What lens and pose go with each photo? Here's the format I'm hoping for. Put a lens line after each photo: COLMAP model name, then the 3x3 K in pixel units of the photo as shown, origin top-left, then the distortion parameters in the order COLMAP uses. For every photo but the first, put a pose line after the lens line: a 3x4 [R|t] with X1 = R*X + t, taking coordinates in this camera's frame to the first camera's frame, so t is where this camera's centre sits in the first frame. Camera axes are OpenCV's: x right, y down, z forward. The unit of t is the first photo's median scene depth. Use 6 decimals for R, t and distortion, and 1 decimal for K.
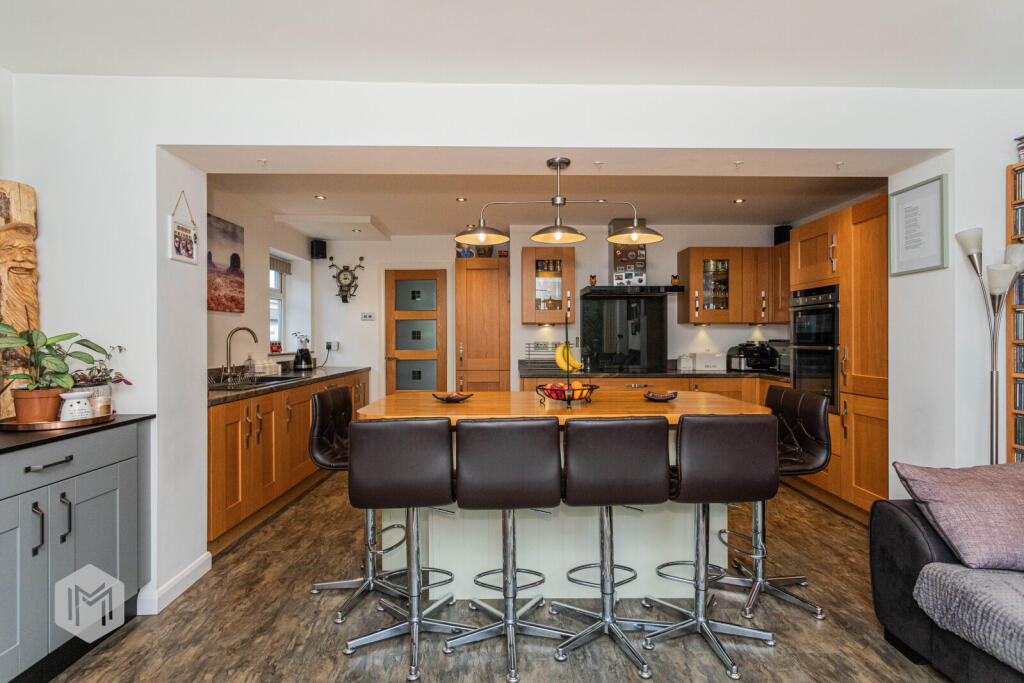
lens RADIAL K [[488.1, 0, 510.1], [0, 488.1, 339.9], [0, 0, 1]] dist [0.005556, 0.001774]
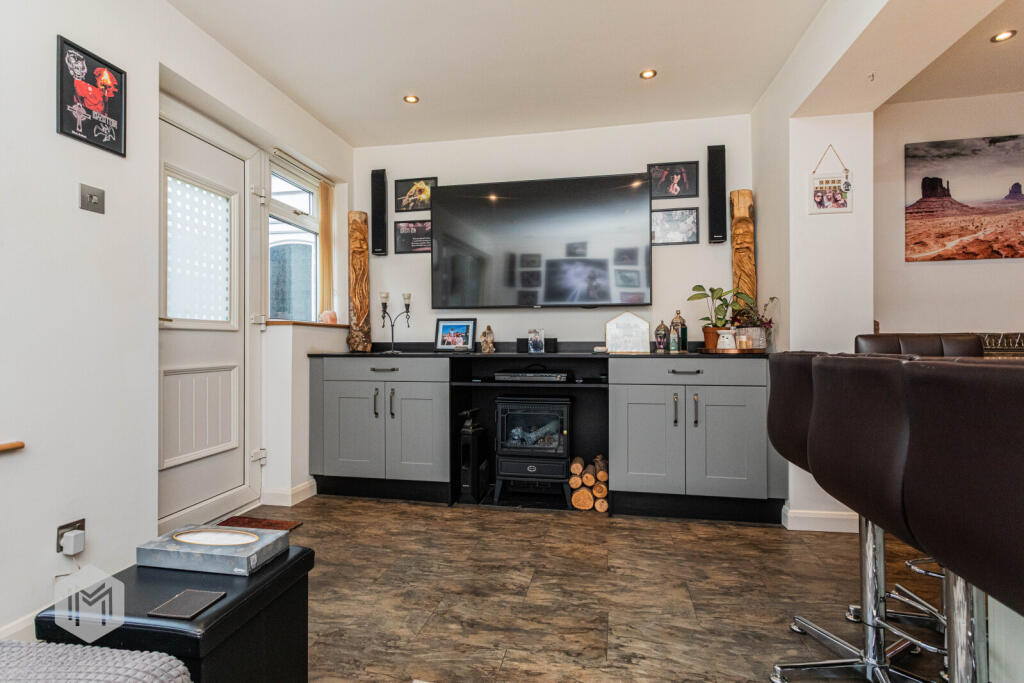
lens RADIAL K [[488.1, 0, 509.6], [0, 488.1, 338.9], [0, 0, 1]] dist [0.005556, 0.001774]
pose [[-0.196707, -0.000618, -0.980462, 0.249002], [0.002345, 0.999997, -0.001101, 0.054611], [0.980459, -0.002516, -0.196705, 0.279755]]
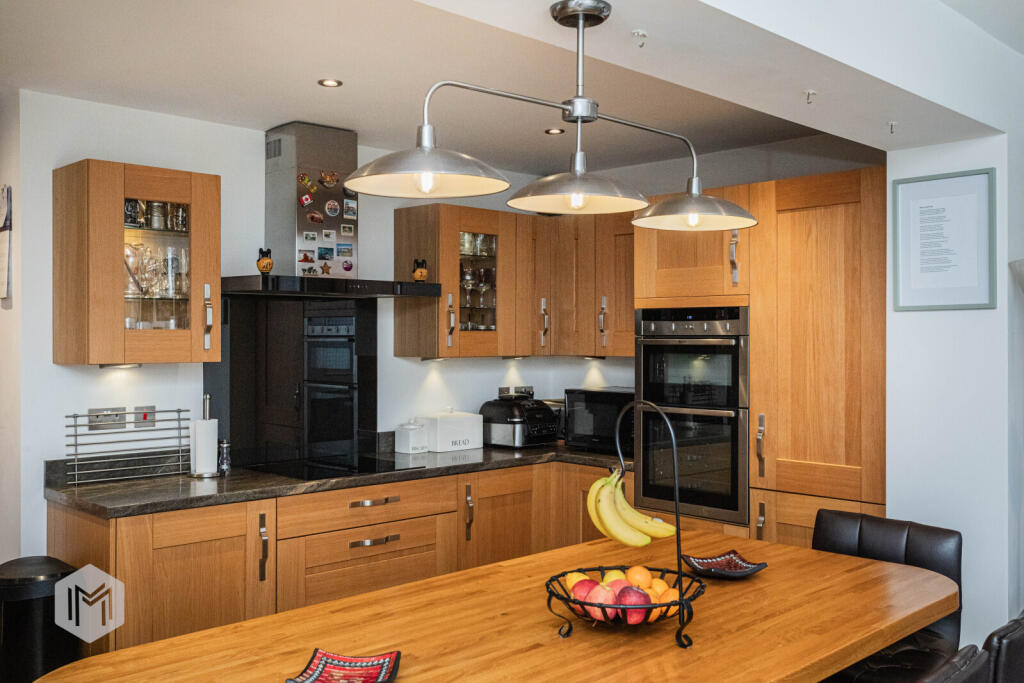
lens RADIAL K [[972.1, 0, 511.3], [0, 972.1, 344.7], [0, 0, 1]] dist [0.018413, 0.000000]
pose [[0.719066, -0.003378, 0.694933, -0.257298], [0.002440, 0.999994, 0.002336, -0.051011], [-0.694937, 0.000015, 0.719071, 0.250590]]
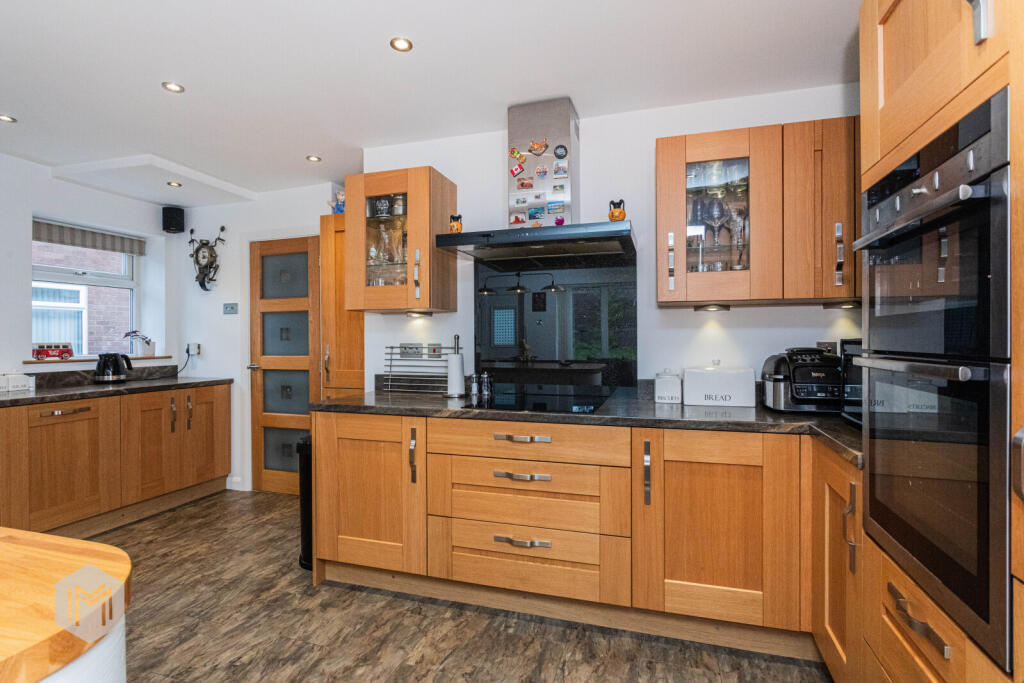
lens RADIAL K [[489.8, 0, 510.9], [0, 489.8, 340.1], [0, 0, 1]] dist [-0.009965, 0.000075]
pose [[0.953554, -0.002107, -0.301215, 0.377948], [0.001816, 0.999998, -0.001245, 0.000330], [0.301217, 0.000640, 0.953556, 0.521971]]
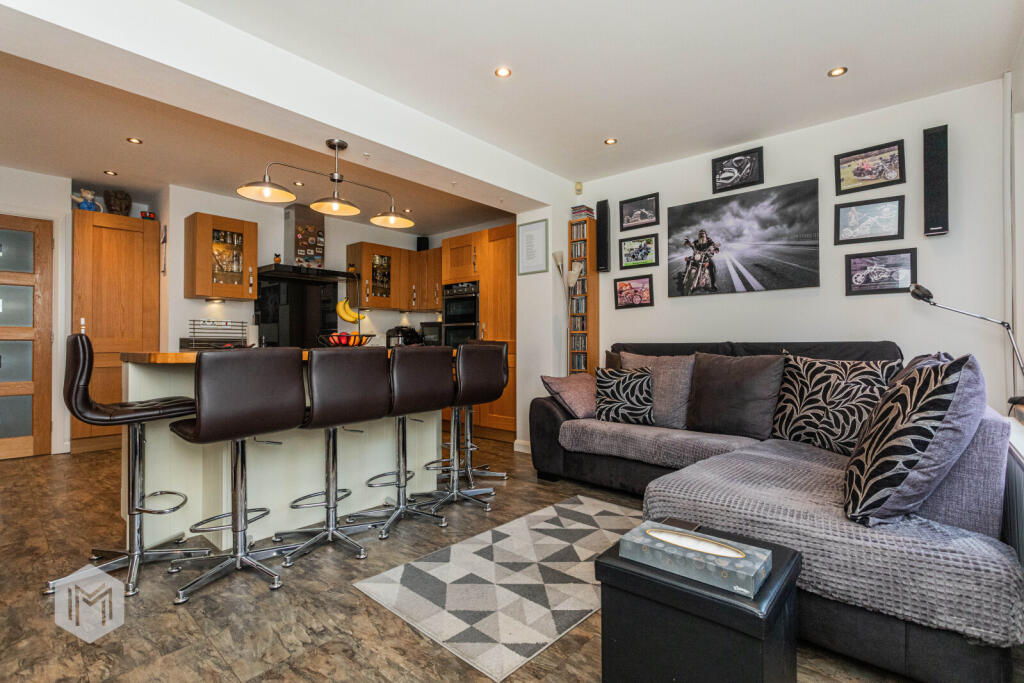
lens RADIAL K [[488.1, 0, 509.9], [0, 488.1, 338.6], [0, 0, 1]] dist [0.005556, 0.001774]
pose [[0.676288, 0.012718, 0.736528, -0.248734], [0.001952, 0.999816, -0.019057, 0.064154], [-0.736635, 0.014326, 0.676139, -0.042678]]
